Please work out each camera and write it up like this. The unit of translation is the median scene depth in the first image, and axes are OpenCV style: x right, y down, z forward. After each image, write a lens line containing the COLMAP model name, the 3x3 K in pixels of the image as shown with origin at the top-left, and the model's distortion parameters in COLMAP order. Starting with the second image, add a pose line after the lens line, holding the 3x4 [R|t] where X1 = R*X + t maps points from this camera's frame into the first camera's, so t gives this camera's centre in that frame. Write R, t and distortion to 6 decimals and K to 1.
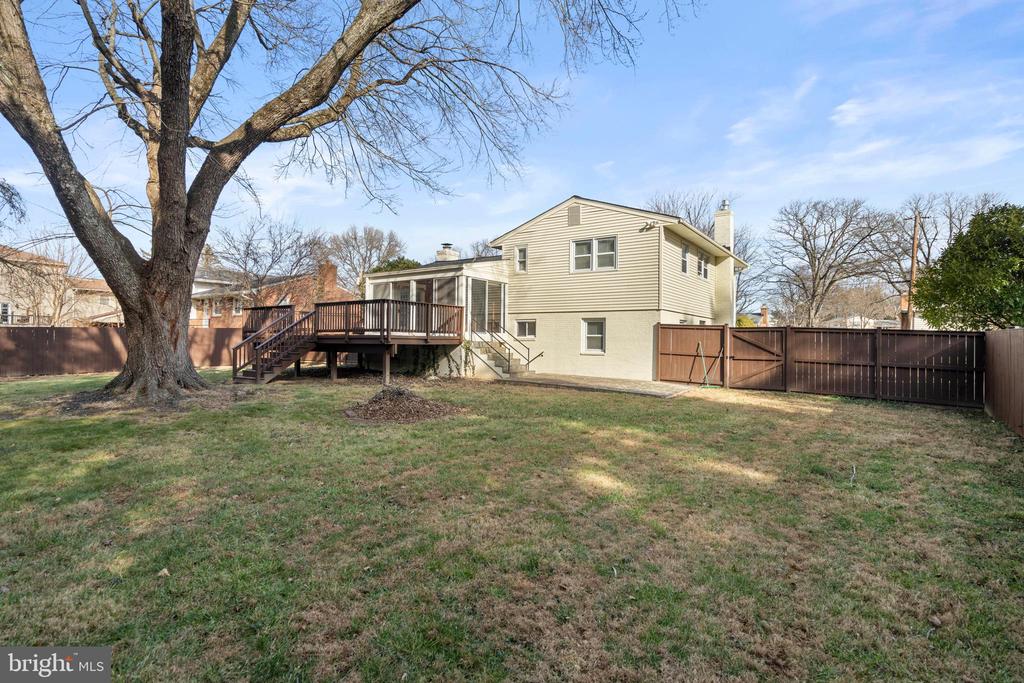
lens RADIAL K [[505.6, 0, 512.8], [0, 505.6, 335.3], [0, 0, 1]] dist [-0.004237, -0.000185]
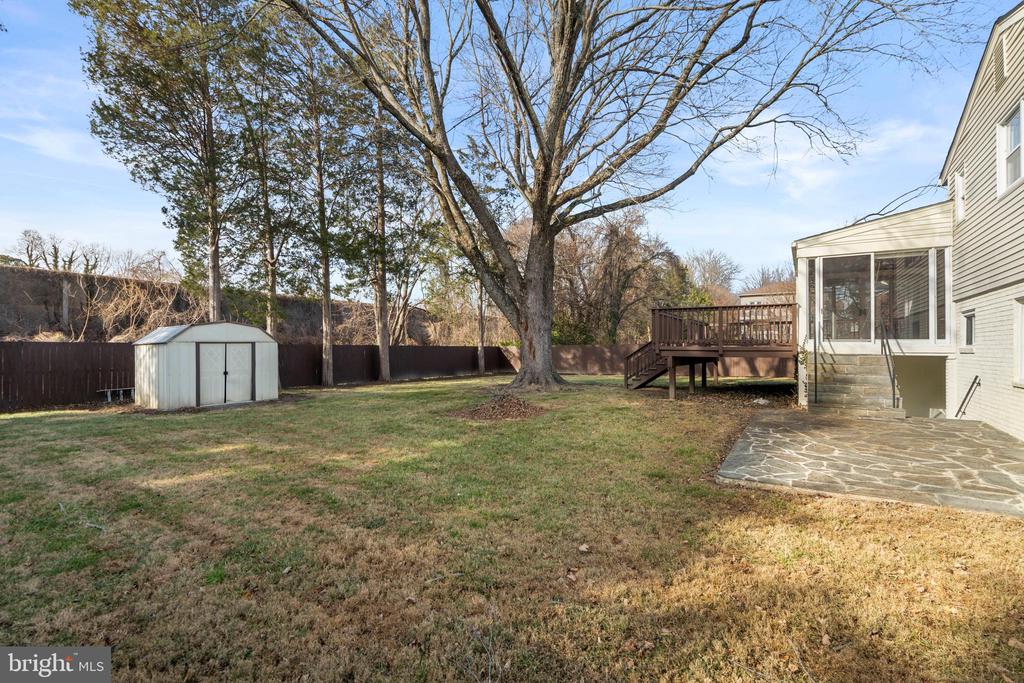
lens RADIAL K [[469.3, 0, 513.3], [0, 469.3, 343.4], [0, 0, 1]] dist [-0.009597, 0.003951]
pose [[0.049595, -0.019977, -0.998570, 0.504500], [0.009331, 0.999766, -0.019537, 0.006497], [0.998726, -0.008348, 0.049770, 0.562586]]
